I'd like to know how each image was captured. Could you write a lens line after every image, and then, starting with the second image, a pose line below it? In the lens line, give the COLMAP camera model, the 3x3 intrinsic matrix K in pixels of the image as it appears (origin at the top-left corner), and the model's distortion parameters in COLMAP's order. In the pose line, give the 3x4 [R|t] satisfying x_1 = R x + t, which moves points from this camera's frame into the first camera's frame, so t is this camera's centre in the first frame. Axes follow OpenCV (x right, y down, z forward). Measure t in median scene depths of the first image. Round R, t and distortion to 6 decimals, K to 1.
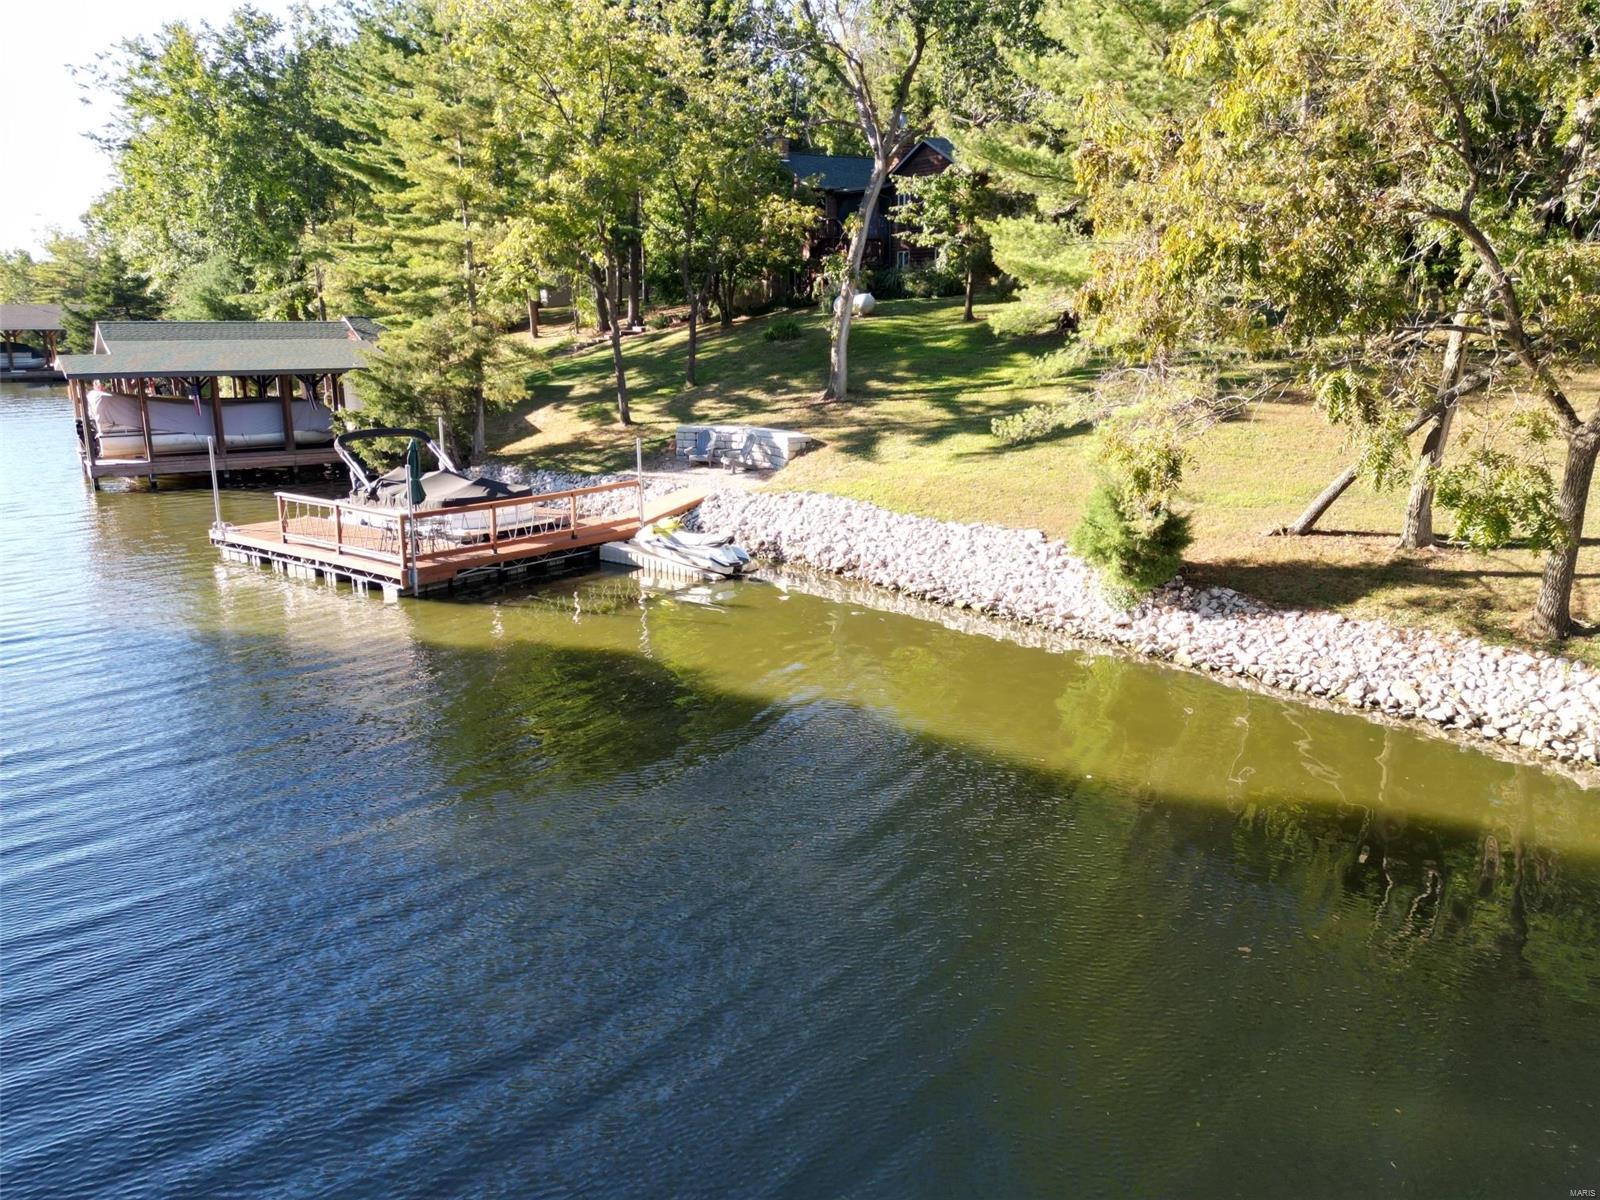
lens RADIAL K [[1232.3, 0, 800.0], [0, 1232.3, 600.0], [0, 0, 1]] dist [0.056203, -0.032854]
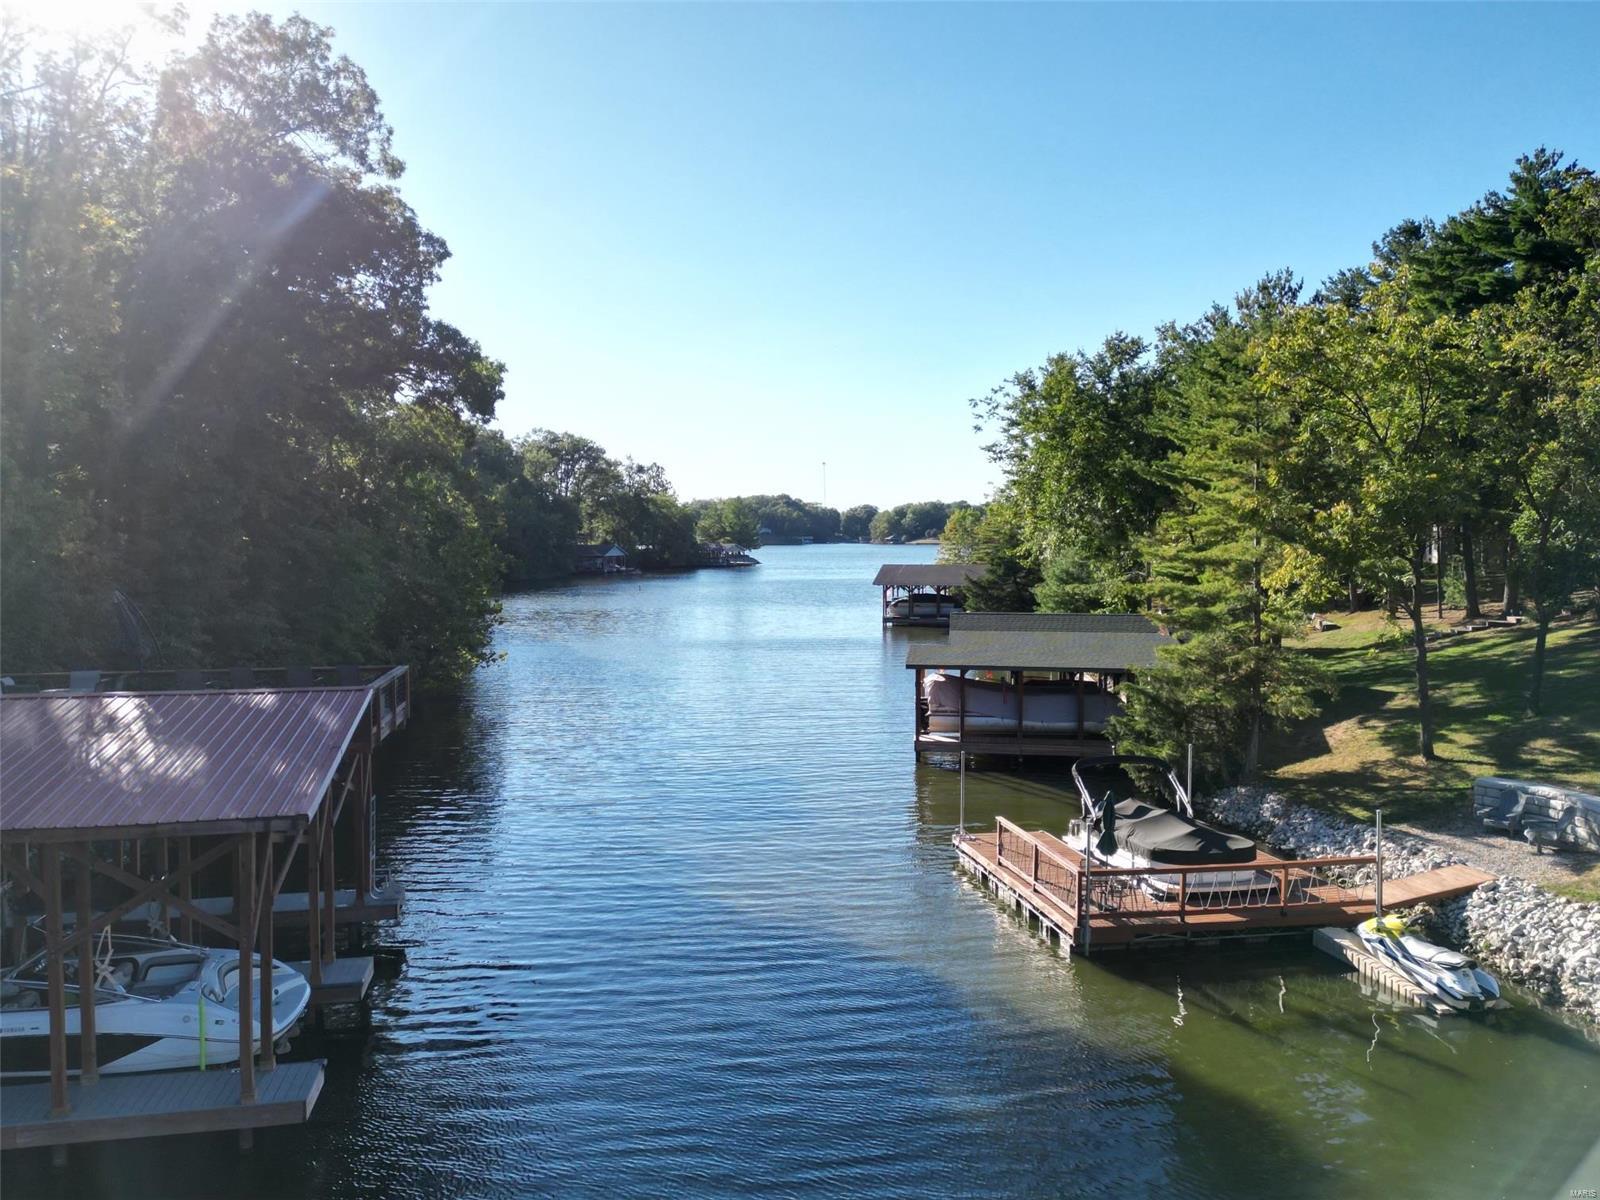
lens RADIAL K [[1232.3, 0, 800.0], [0, 1232.3, 600.0], [0, 0, 1]] dist [0.056203, -0.032854]
pose [[0.759789, 0.042062, -0.648808, 0.096432], [-0.156362, 0.980438, -0.119547, -0.084839], [0.631088, 0.192280, 0.751503, 0.042960]]
